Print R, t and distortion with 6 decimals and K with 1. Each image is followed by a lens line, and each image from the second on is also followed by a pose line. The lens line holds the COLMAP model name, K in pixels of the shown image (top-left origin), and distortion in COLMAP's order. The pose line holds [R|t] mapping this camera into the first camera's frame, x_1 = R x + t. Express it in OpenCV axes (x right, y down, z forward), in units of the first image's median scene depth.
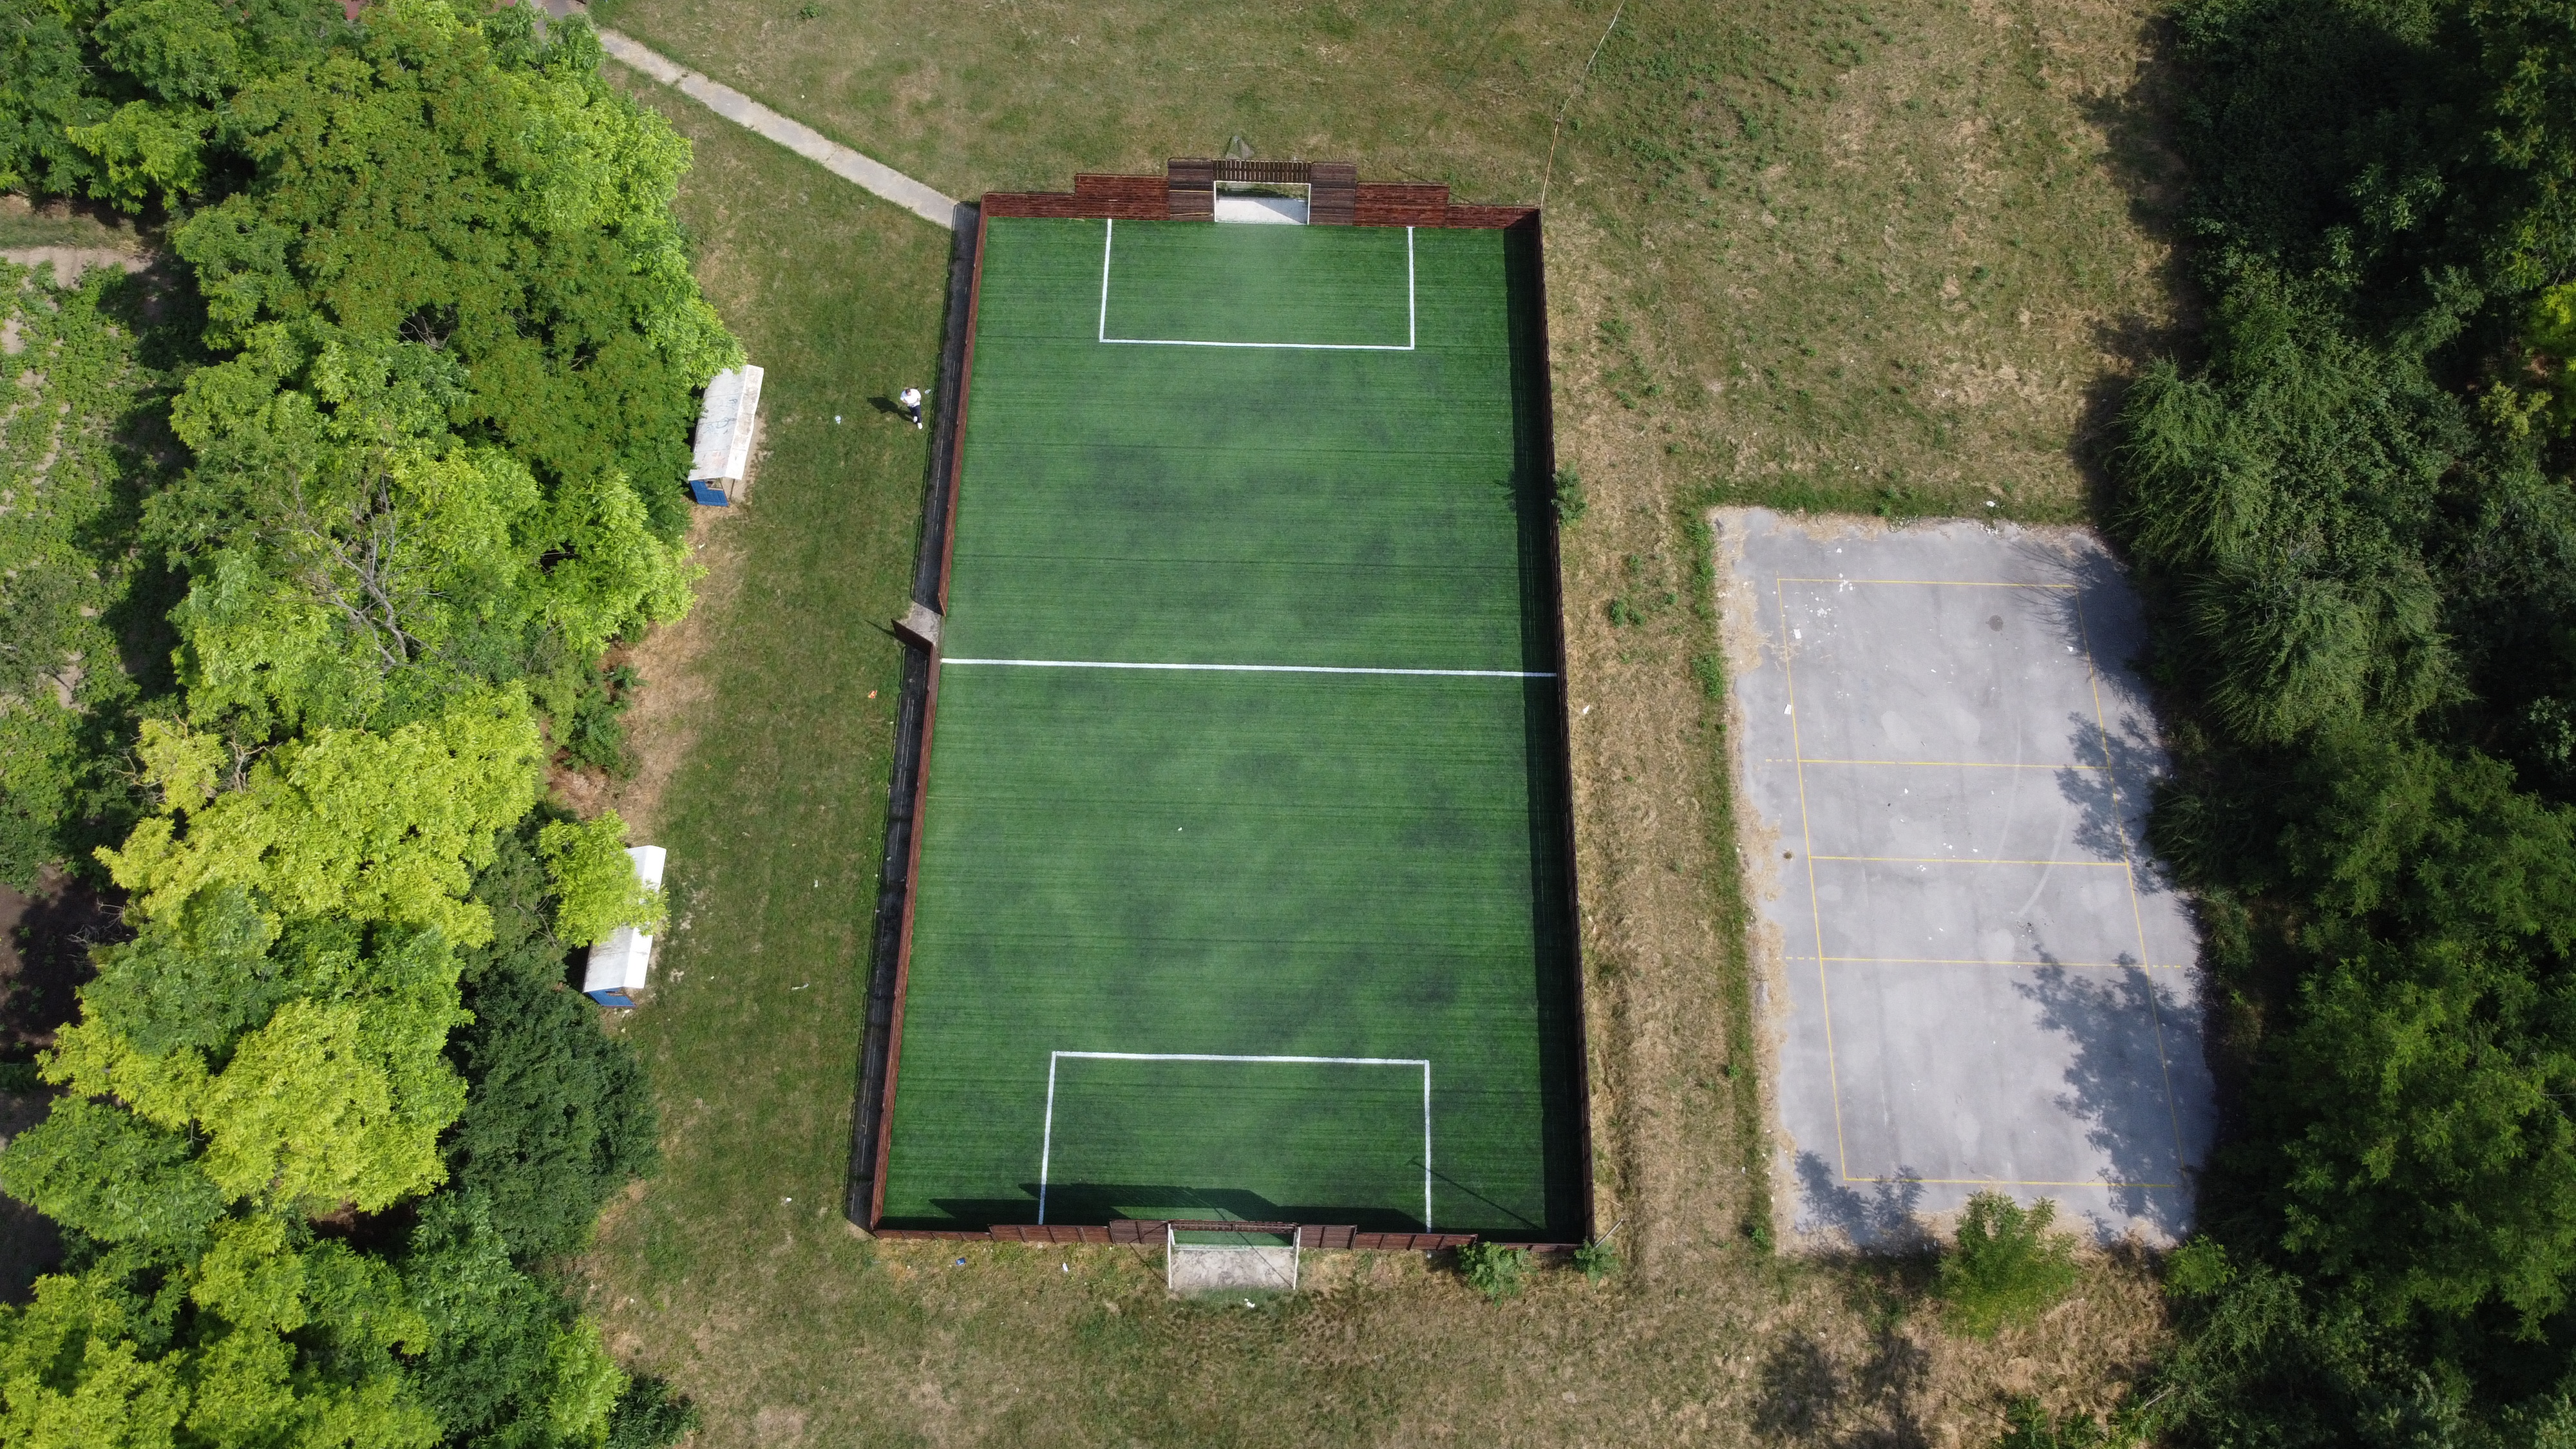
lens RADIAL K [[1958.2, 0, 1284.5], [0, 1958.2, 706.3], [0, 0, 1]] dist [-0.007574, 0.004198]
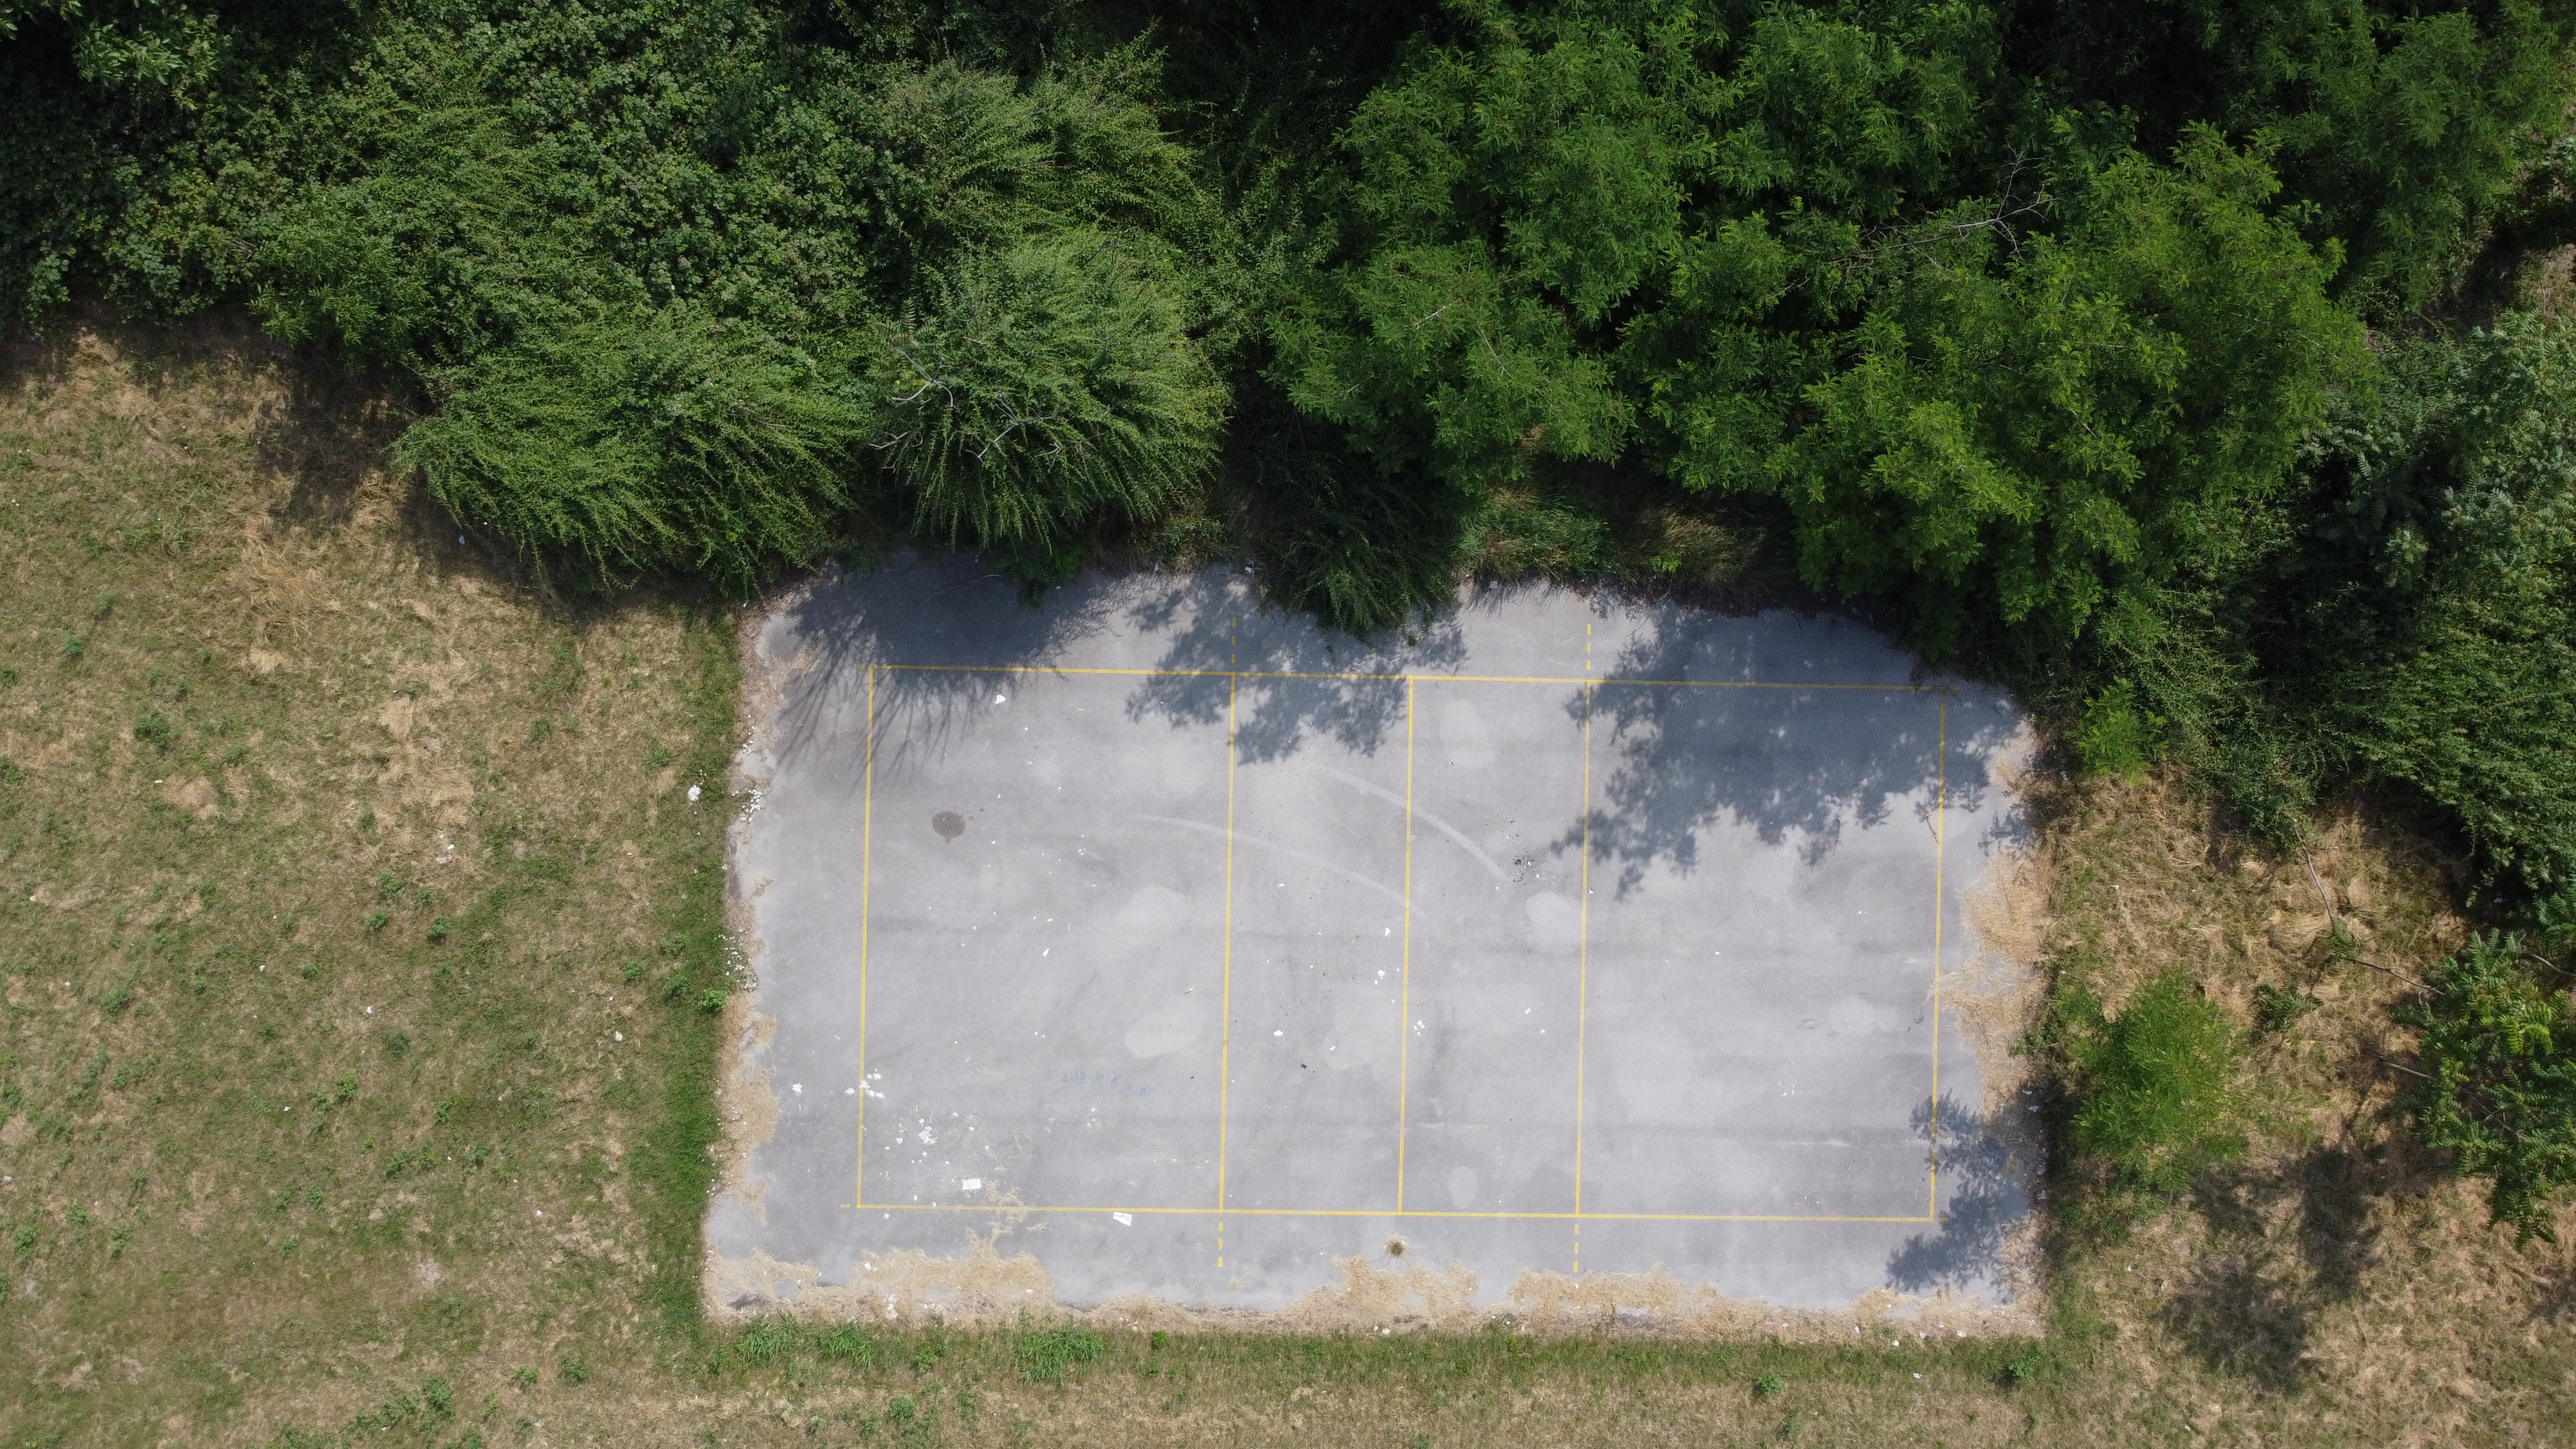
lens RADIAL K [[1958.2, 0, 1284.5], [0, 1958.2, 706.3], [0, 0, 1]] dist [-0.007574, 0.004198]
pose [[0.004162, -0.999898, -0.013646, 0.417906], [0.883604, -0.002712, 0.468227, -0.225678], [-0.468217, -0.014007, 0.883503, 0.477206]]
